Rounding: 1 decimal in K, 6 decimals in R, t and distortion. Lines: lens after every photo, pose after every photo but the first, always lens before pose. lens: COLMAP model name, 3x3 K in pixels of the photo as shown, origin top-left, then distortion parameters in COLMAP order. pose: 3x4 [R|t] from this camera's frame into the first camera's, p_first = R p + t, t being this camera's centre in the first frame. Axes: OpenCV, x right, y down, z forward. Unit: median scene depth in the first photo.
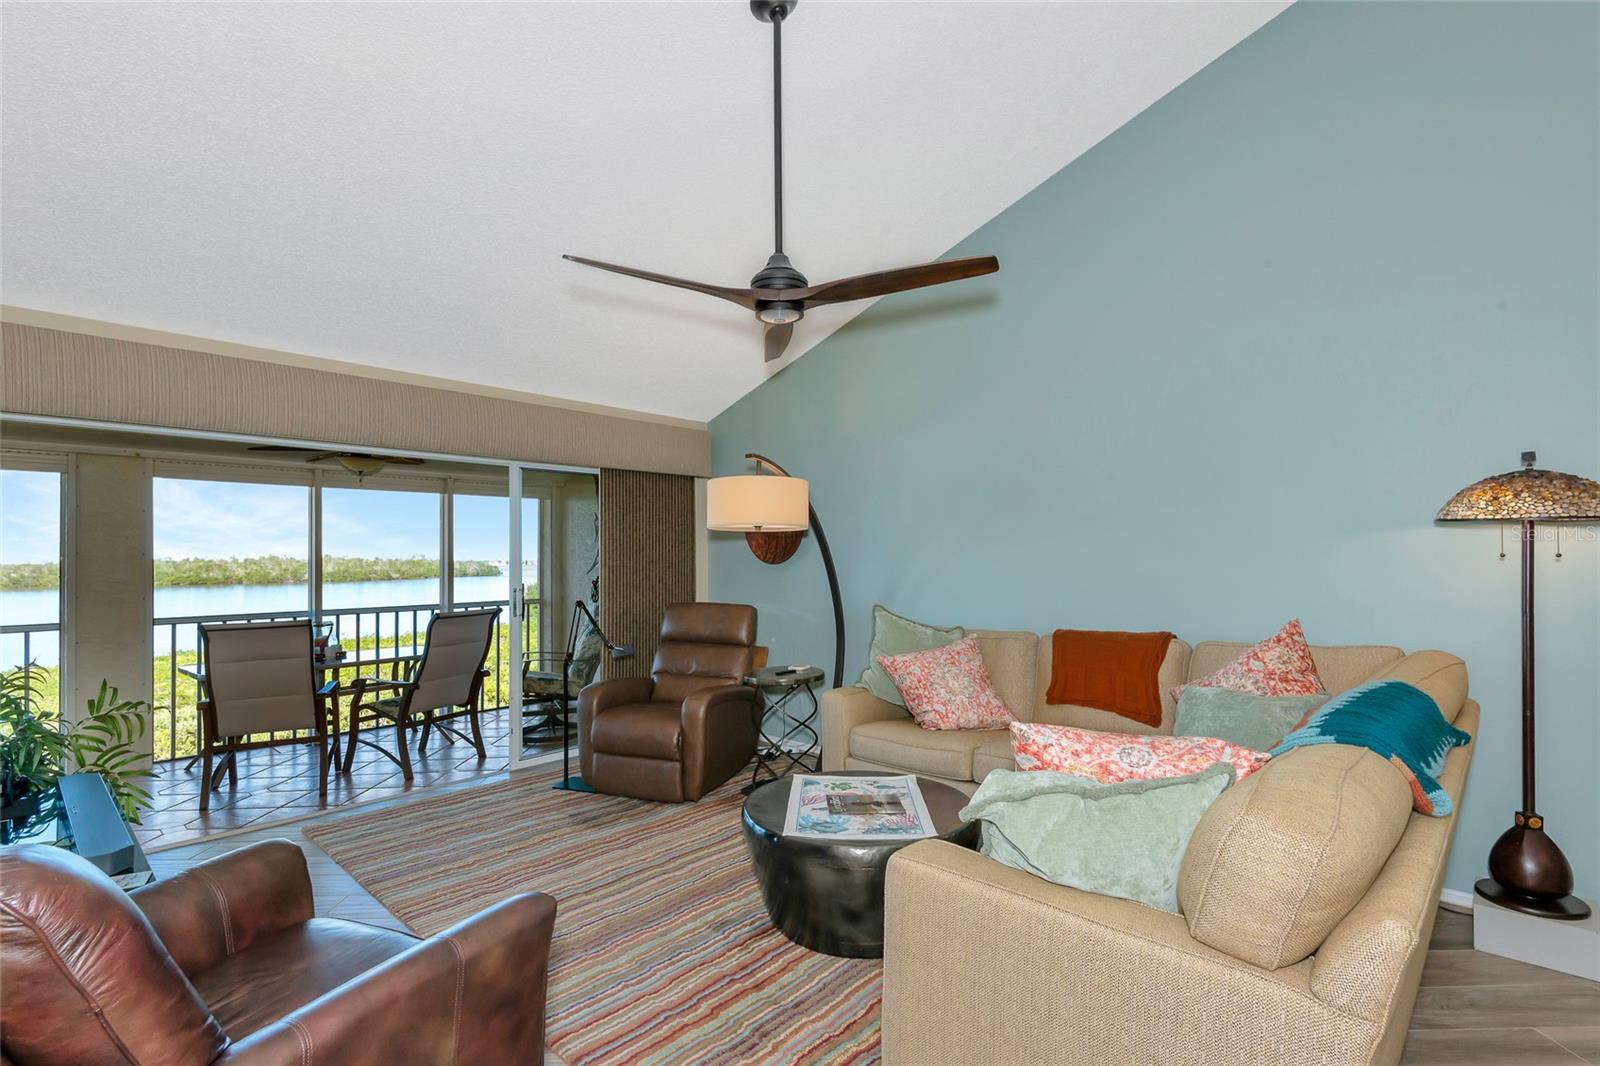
lens RADIAL K [[737.1, 0, 782.8], [0, 737.1, 535.3], [0, 0, 1]] dist [0.018875, -0.014894]
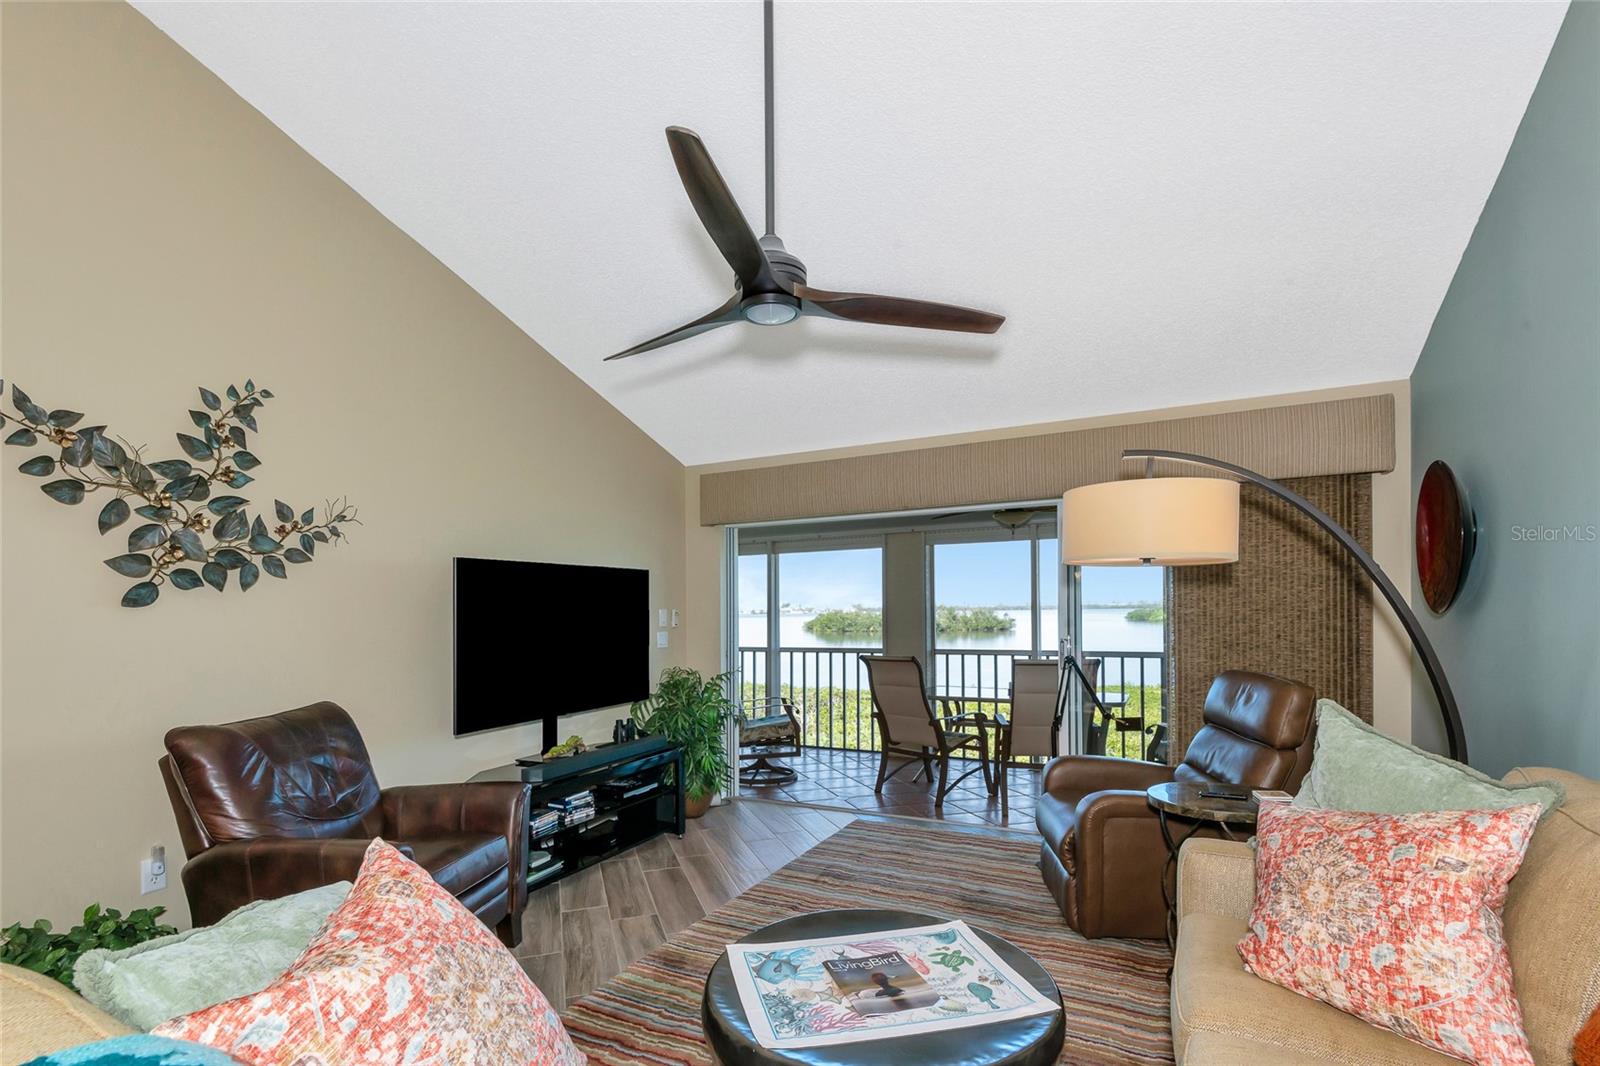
lens RADIAL K [[737.1, 0, 797.5], [0, 737.1, 605.2], [0, 0, 1]] dist [0.018875, -0.014894]
pose [[0.278338, -0.000107, -0.960483, 0.515596], [0.040214, 0.999124, 0.011542, 0.009016], [0.959641, -0.041837, 0.278099, 0.533463]]
